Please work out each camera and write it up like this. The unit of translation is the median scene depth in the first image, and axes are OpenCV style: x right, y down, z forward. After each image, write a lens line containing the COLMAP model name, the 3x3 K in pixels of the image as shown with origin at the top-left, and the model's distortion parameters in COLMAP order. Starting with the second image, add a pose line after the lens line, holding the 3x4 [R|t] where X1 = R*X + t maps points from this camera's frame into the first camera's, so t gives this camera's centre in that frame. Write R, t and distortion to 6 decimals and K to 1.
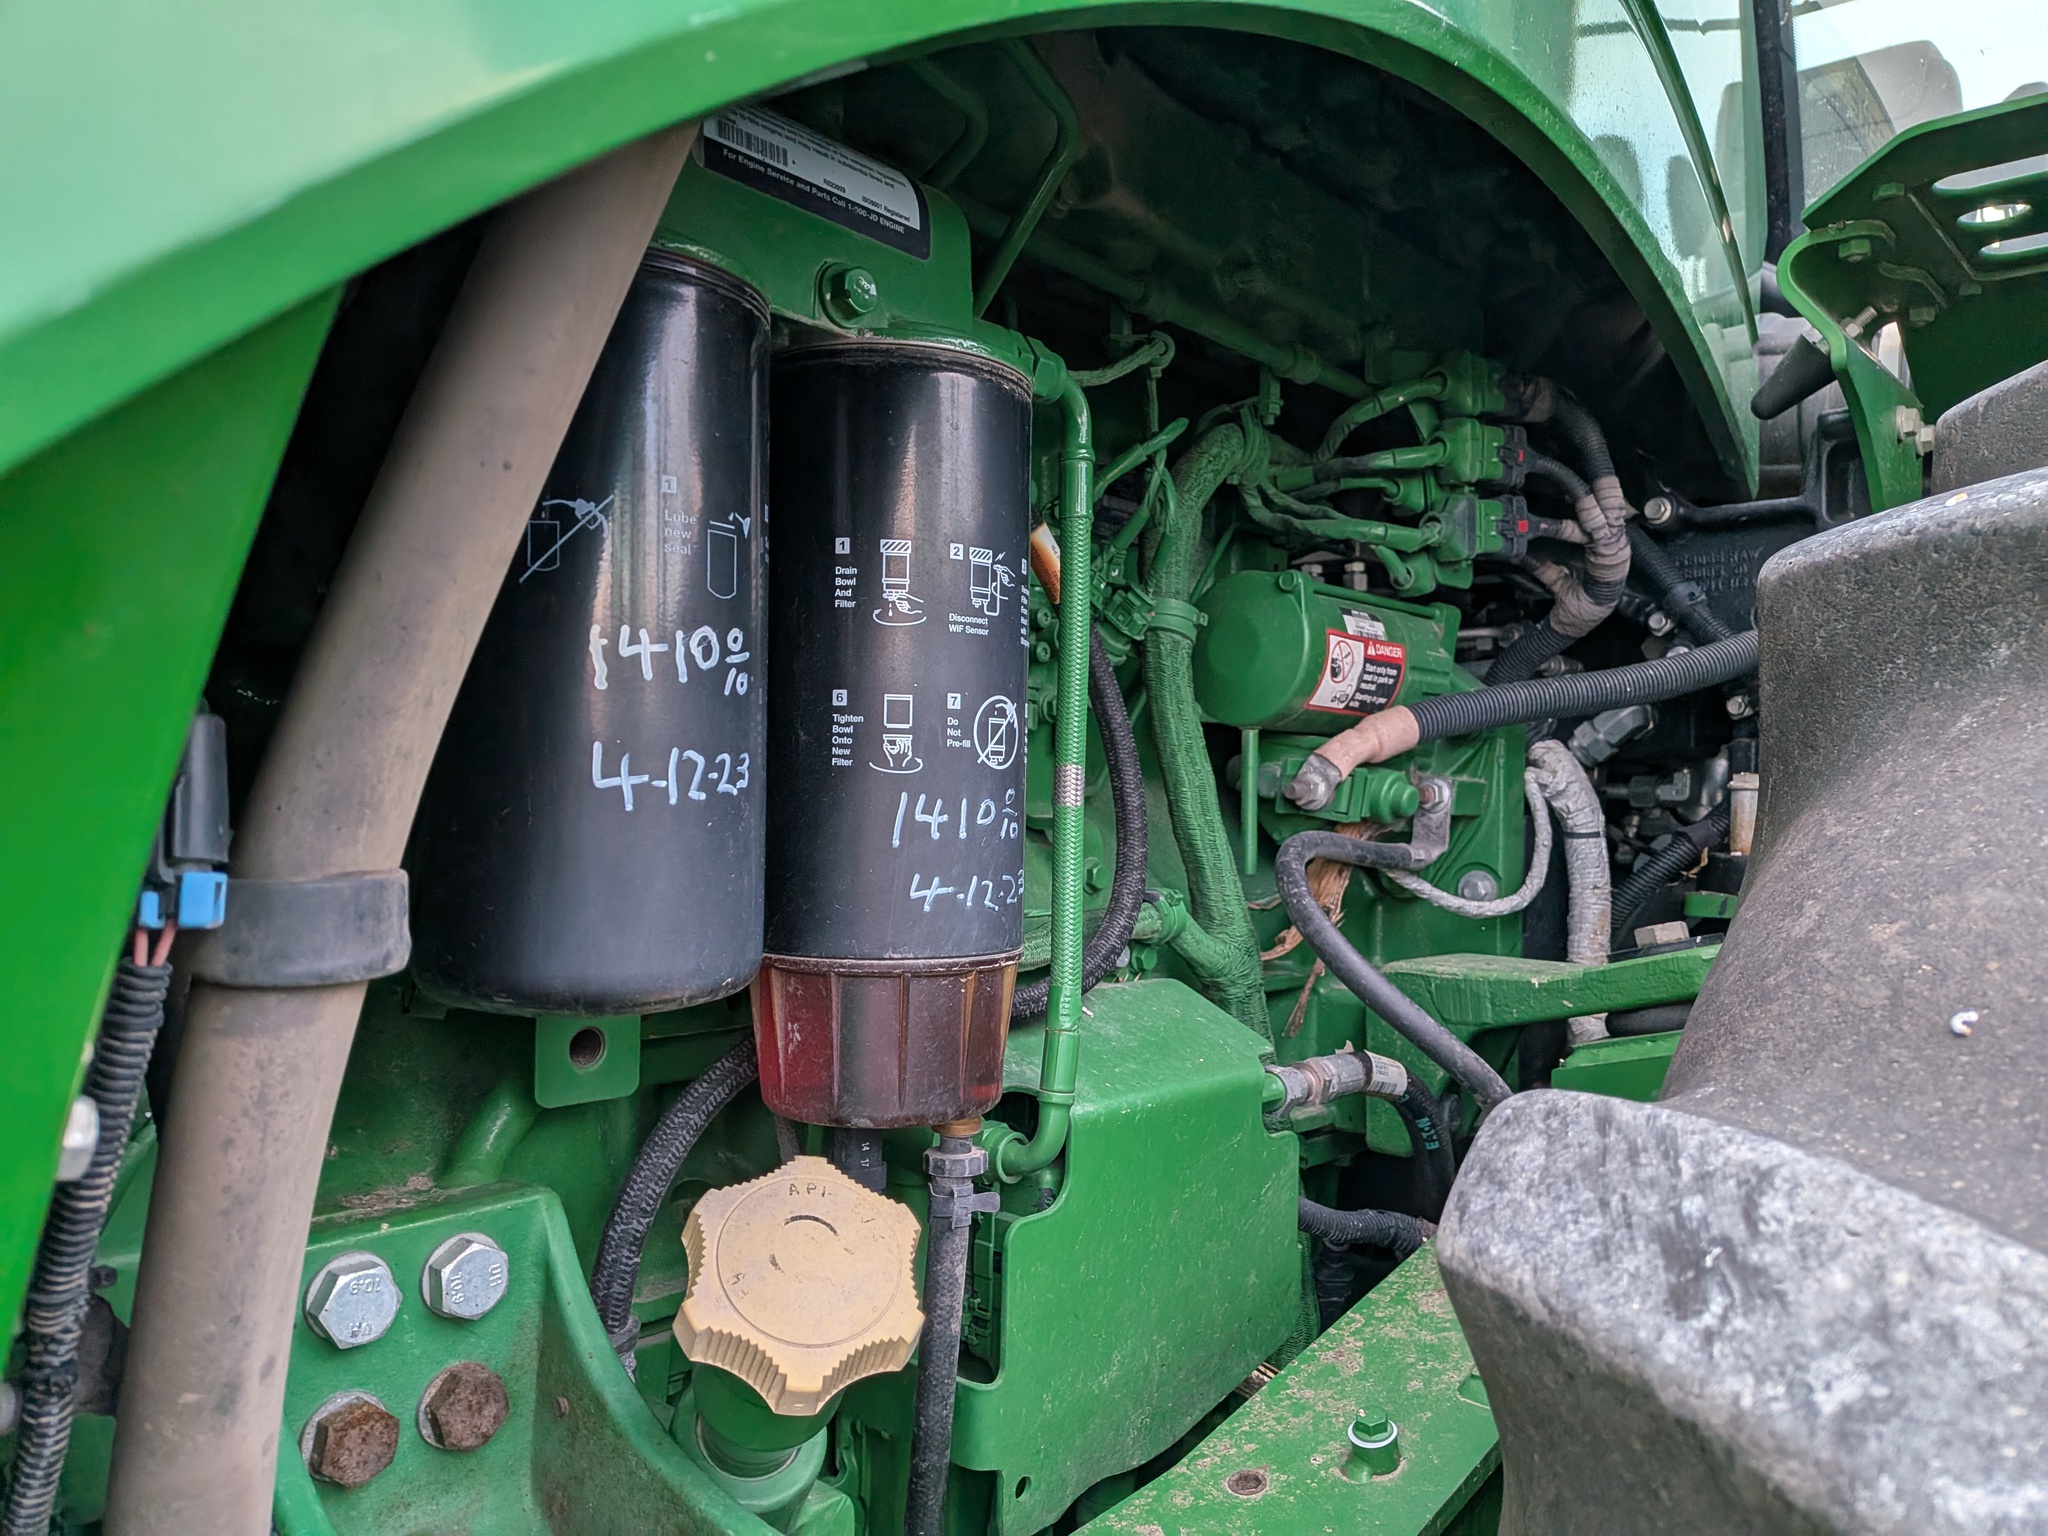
lens RADIAL K [[1415.7, 0, 1024.0], [0, 1415.7, 768.0], [0, 0, 1]] dist [0.053139, -0.075106]
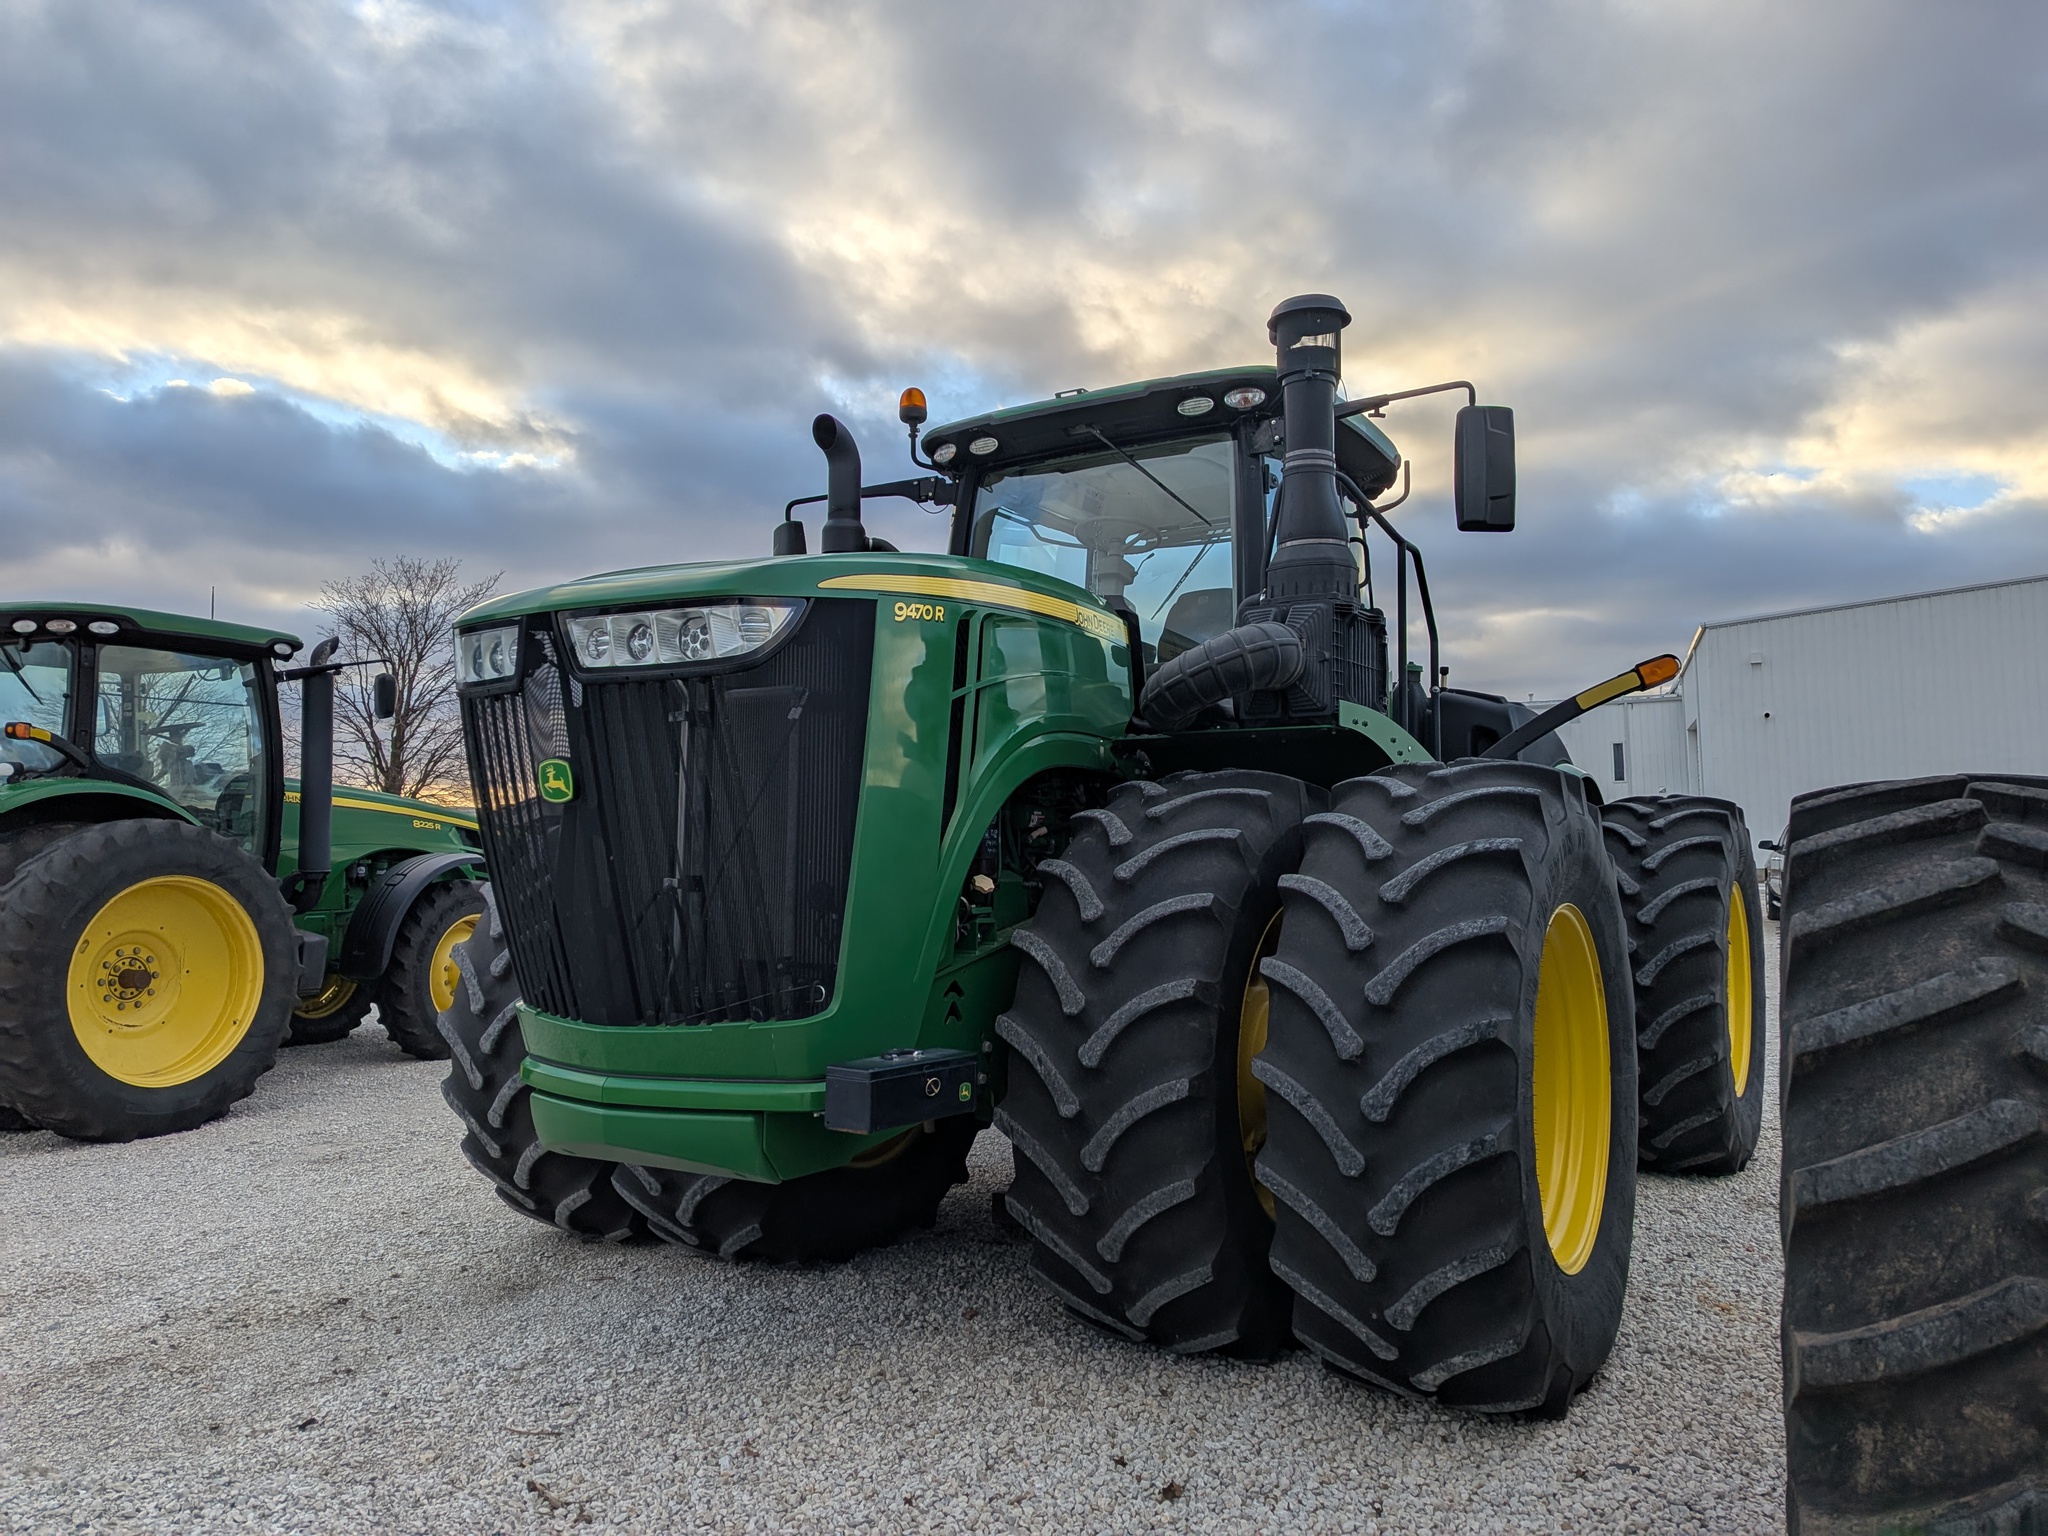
lens RADIAL K [[1391.9, 0, 1024.0], [0, 1391.9, 768.0], [0, 0, 1]] dist [0.074986, 0.000332]
pose [[0.985676, -0.001473, 0.168646, -0.790319], [0.012237, 0.997951, -0.062801, 0.075815], [-0.168208, 0.063965, 0.983674, -4.683331]]
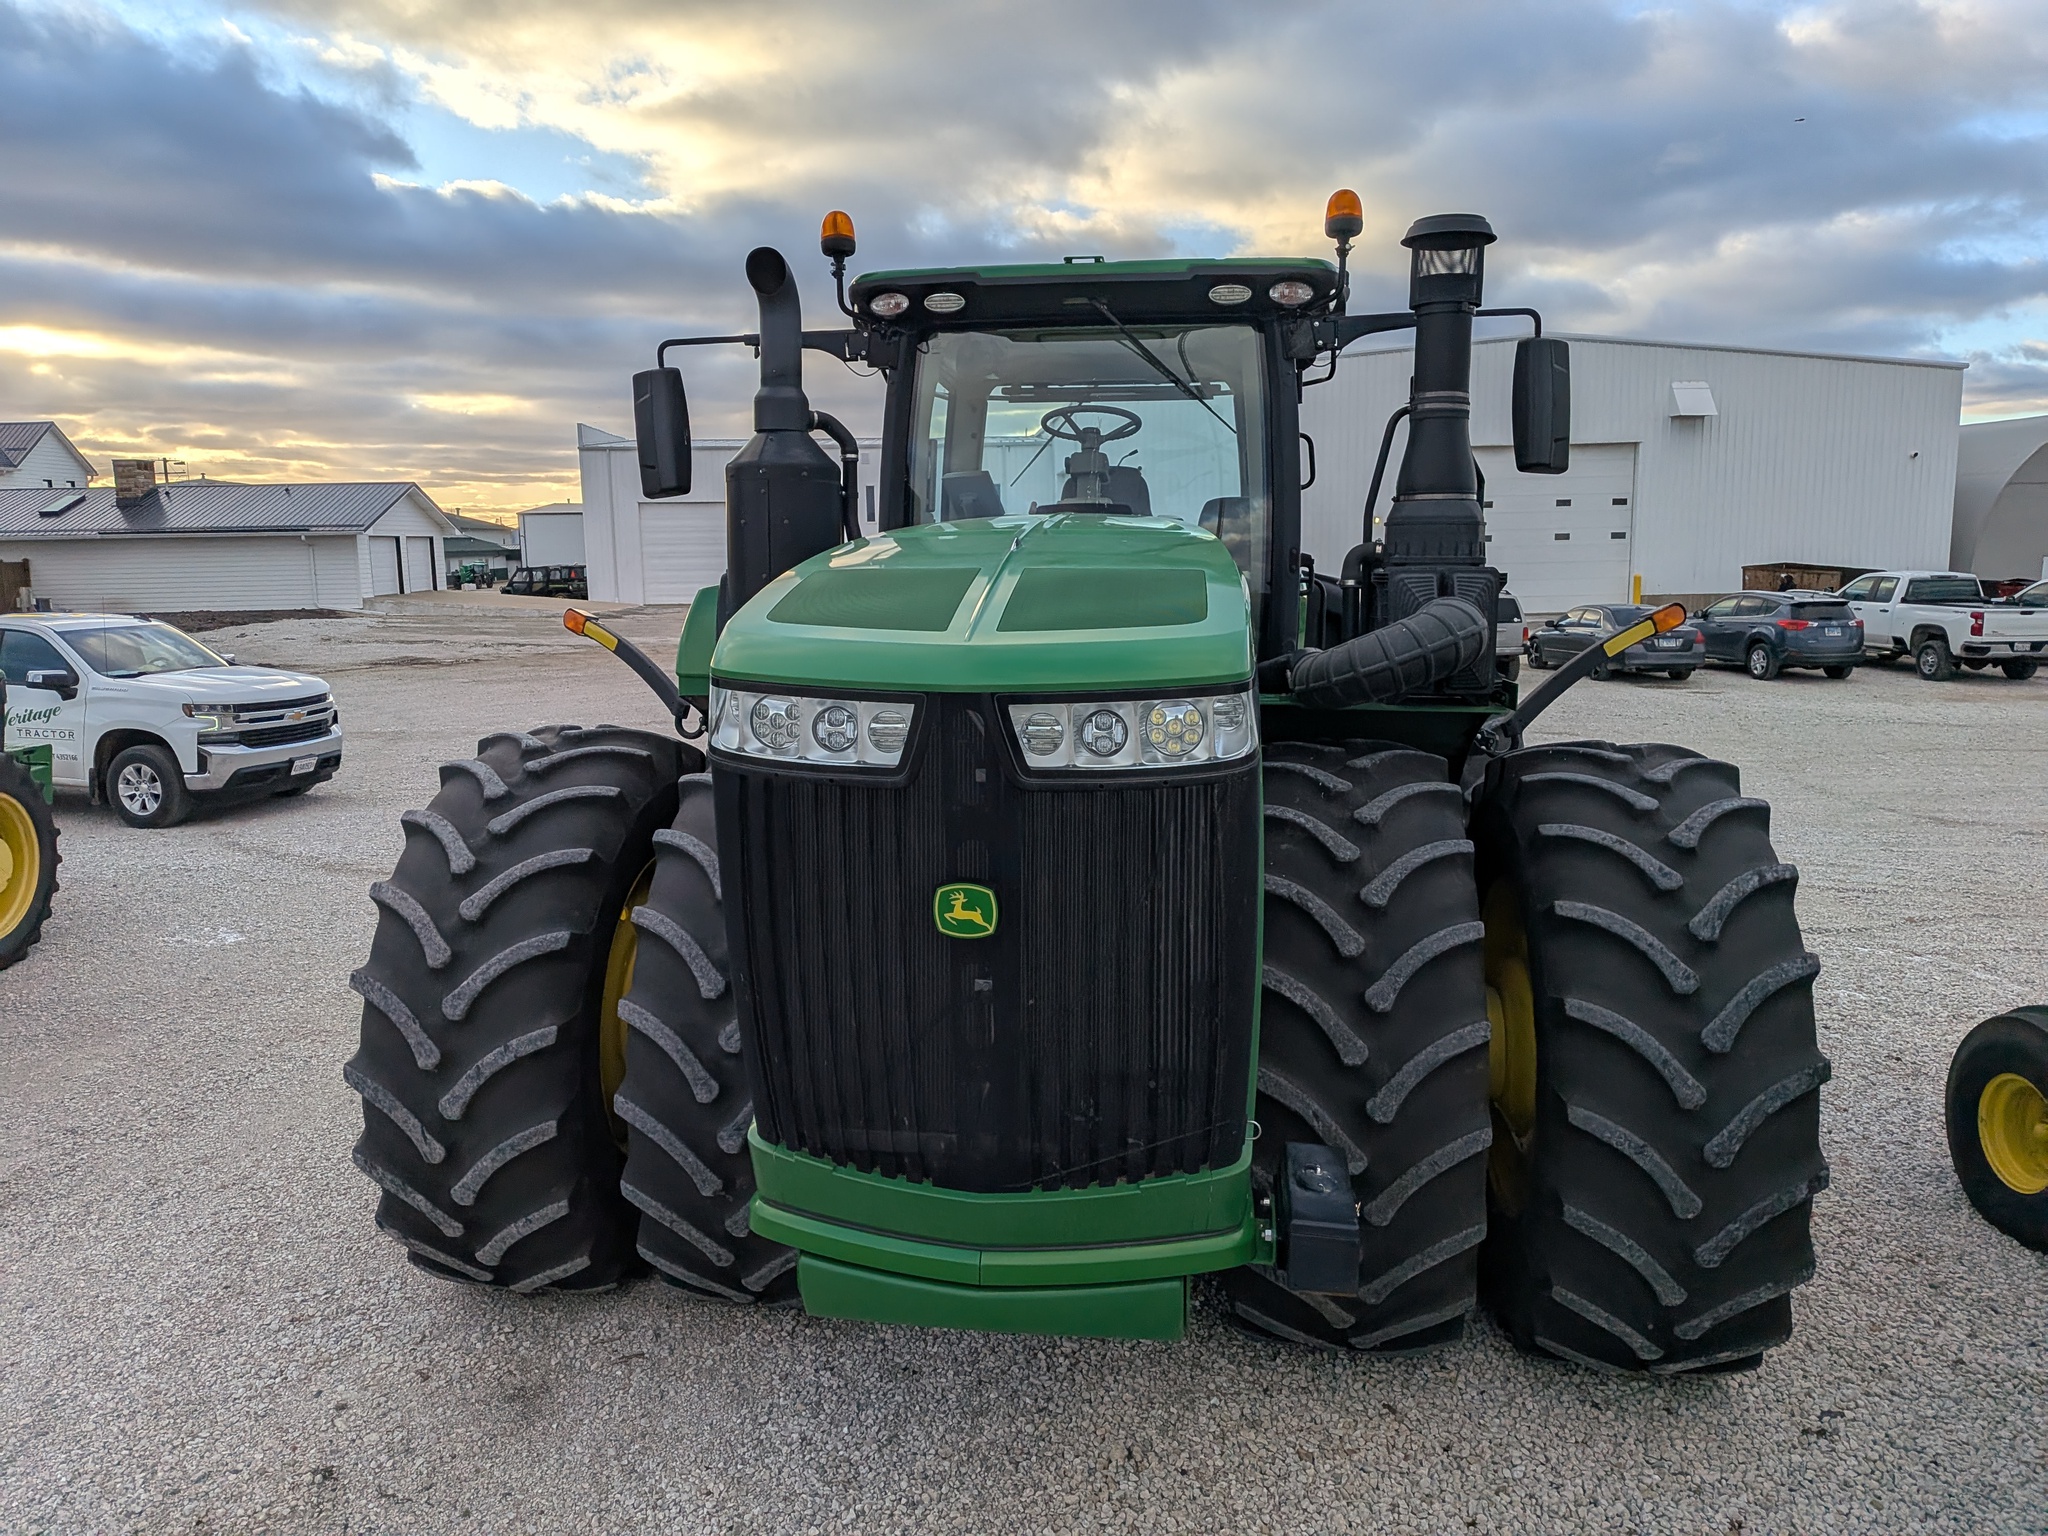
lens RADIAL K [[1415.7, 0, 1024.0], [0, 1415.7, 768.0], [0, 0, 1]] dist [0.053139, -0.075106]
pose [[0.840568, -0.076545, 0.536270, -2.905152], [0.011793, 0.992318, 0.123154, -0.819988], [-0.541577, -0.097195, 0.835013, -3.087017]]
